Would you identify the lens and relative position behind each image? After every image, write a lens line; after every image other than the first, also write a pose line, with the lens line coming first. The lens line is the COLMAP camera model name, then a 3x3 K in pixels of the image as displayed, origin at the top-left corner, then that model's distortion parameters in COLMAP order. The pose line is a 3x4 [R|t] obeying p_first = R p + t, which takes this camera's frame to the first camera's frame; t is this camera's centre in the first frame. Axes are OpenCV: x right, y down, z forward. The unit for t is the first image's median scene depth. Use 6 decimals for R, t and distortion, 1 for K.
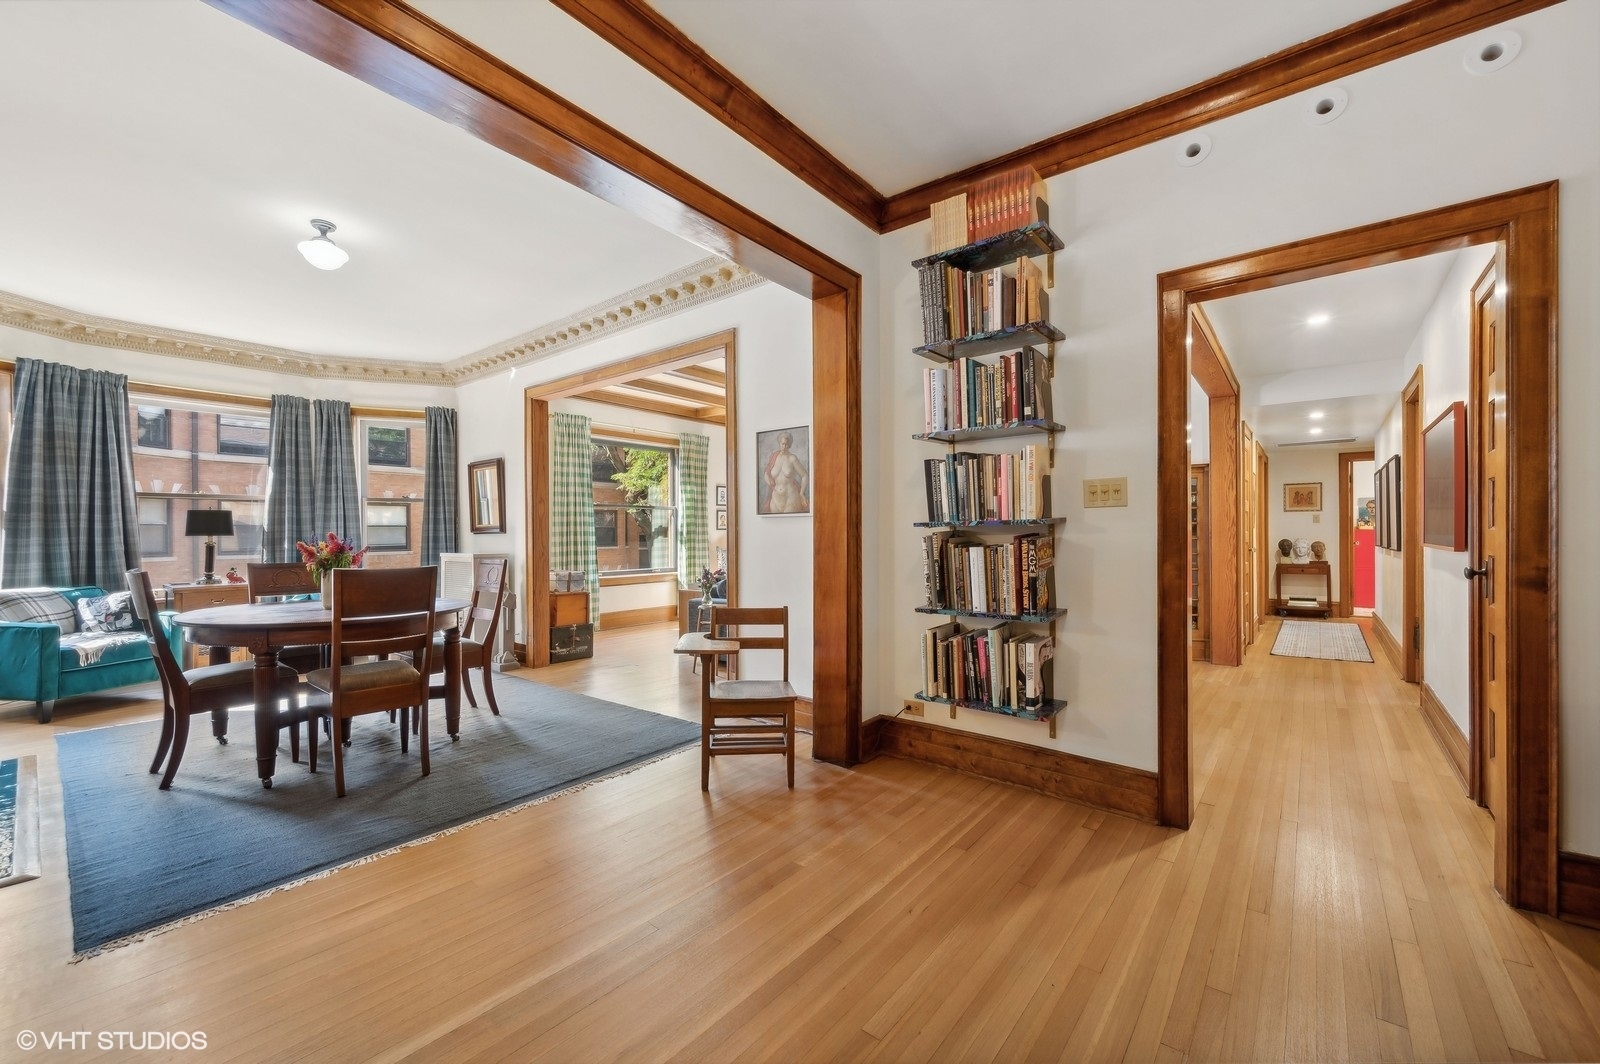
lens RADIAL K [[635.8, 0, 800.0], [0, 635.8, 535.4], [0, 0, 1]] dist [-0.000337, -0.000071]
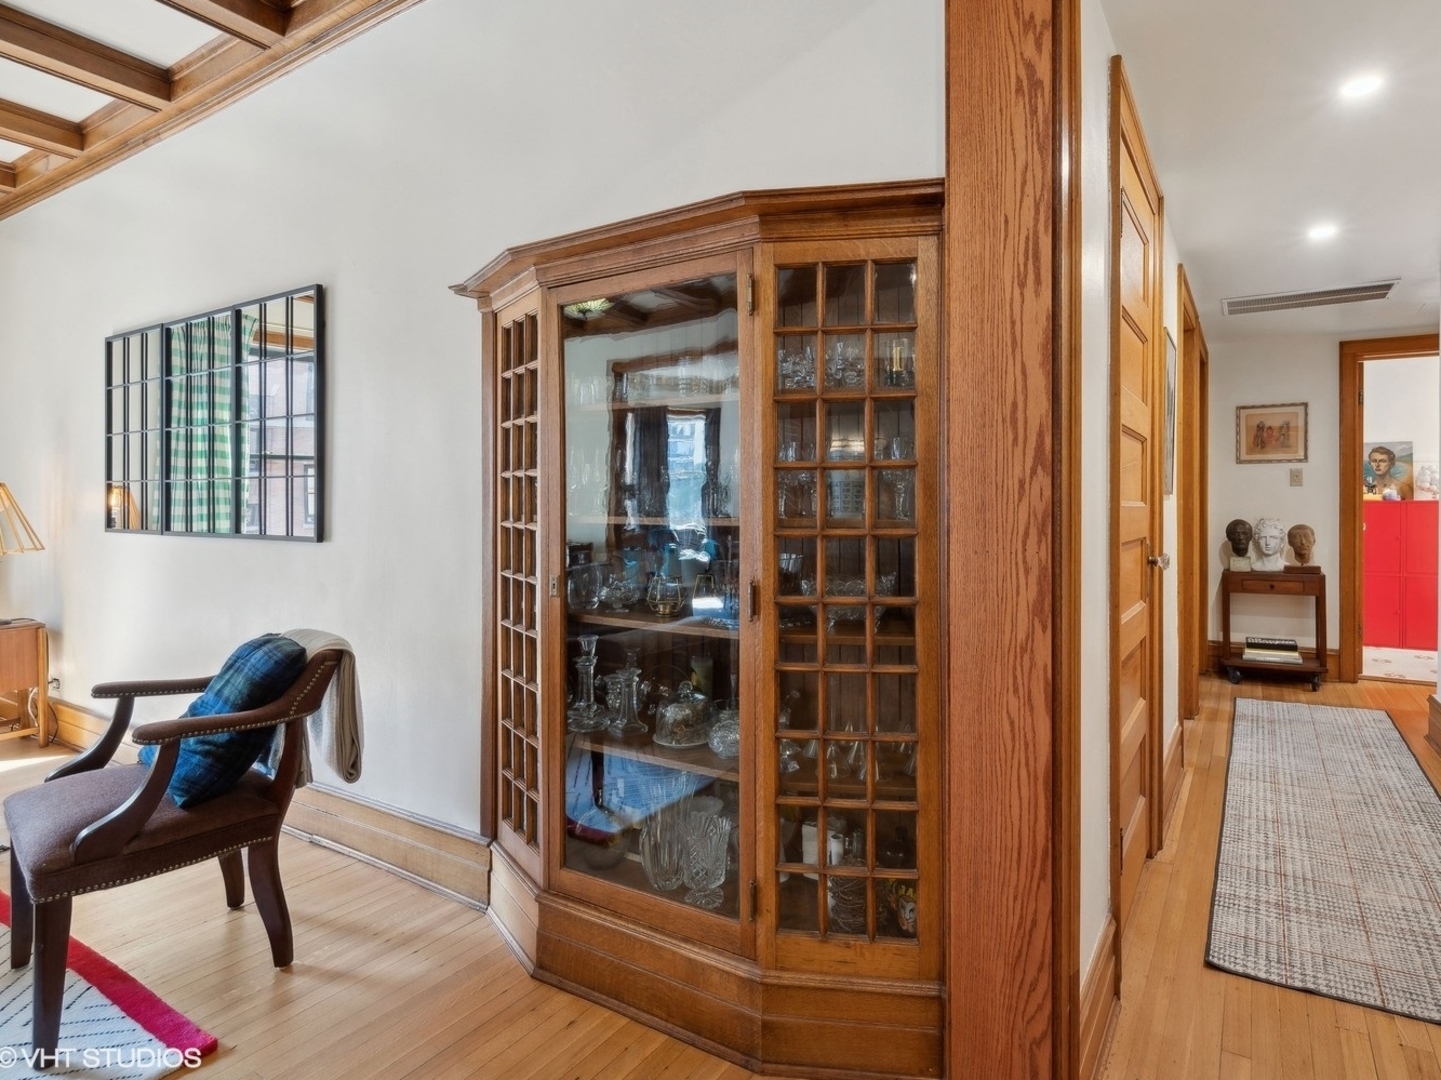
lens RADIAL K [[968.6, 0, 736.4], [0, 968.6, 512.9], [0, 0, 1]] dist [0.005672, -0.003230]
pose [[0.983602, 0.001117, 0.180349, 0.561126], [-0.001891, 0.999990, 0.004119, -0.003364], [-0.180342, -0.004393, 0.983594, 0.757116]]
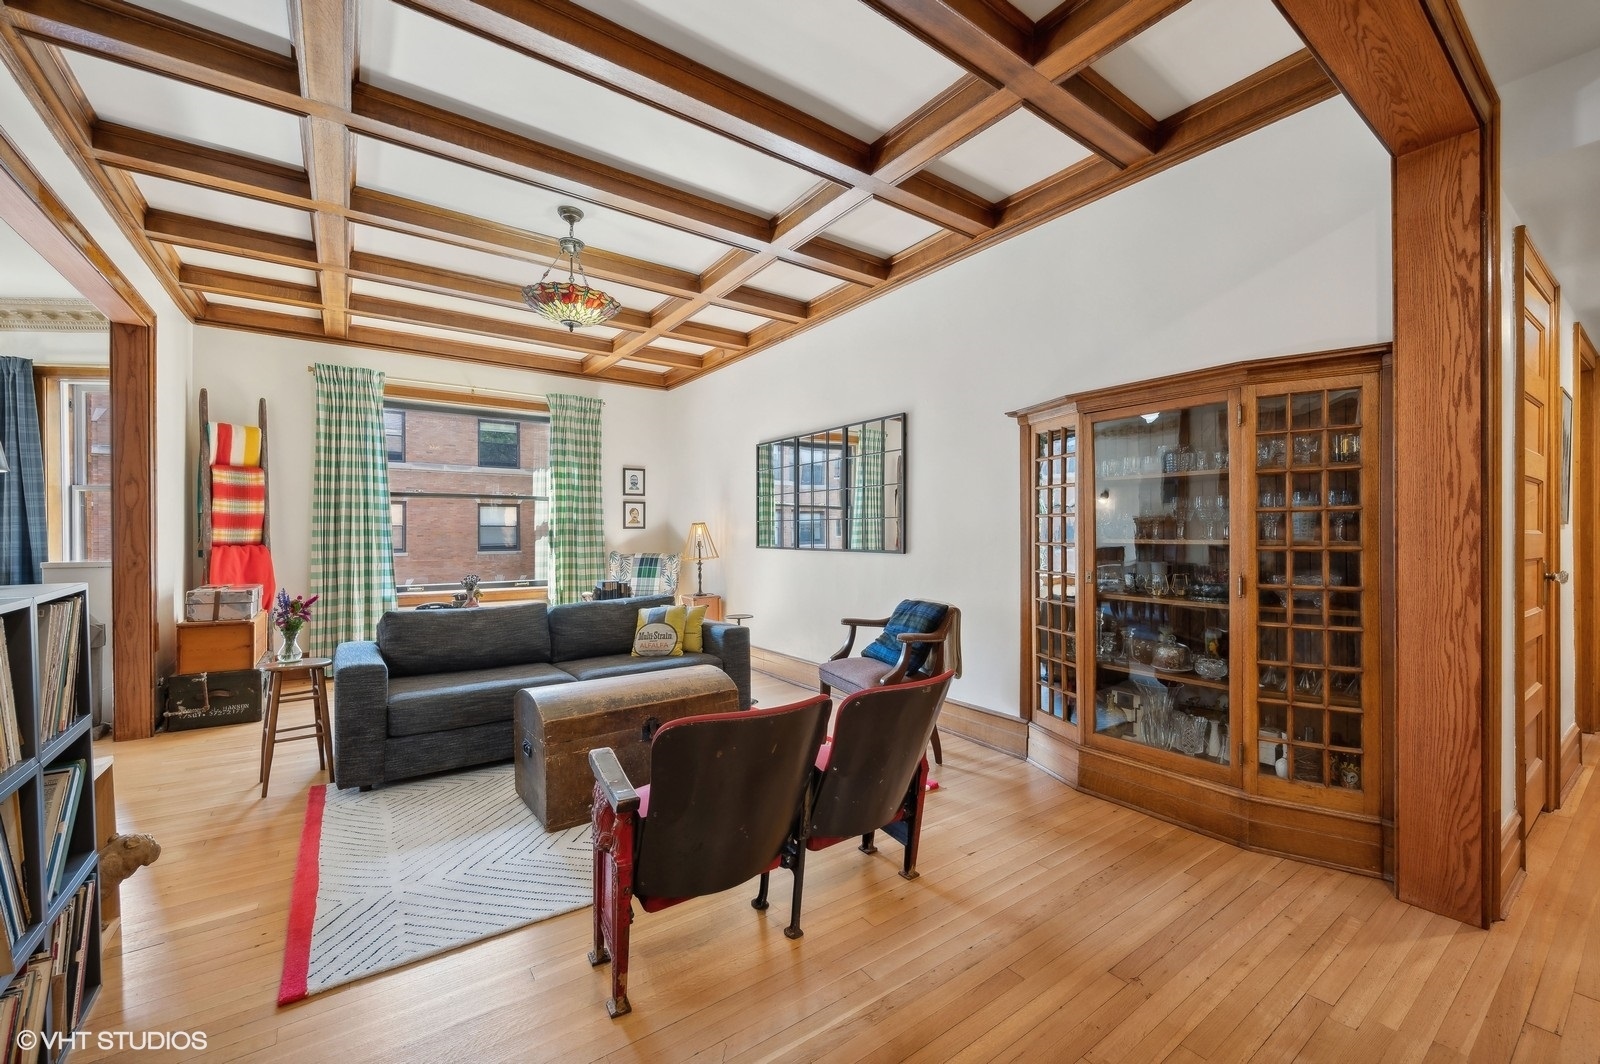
lens RADIAL K [[635.8, 0, 803.0], [0, 635.8, 535.9], [0, 0, 1]] dist [-0.000337, -0.000071]
pose [[0.963356, 0.002822, -0.268213, 0.449340], [-0.002907, 0.999996, 0.000082, -0.001505], [0.268212, 0.000700, 0.963360, 0.604823]]
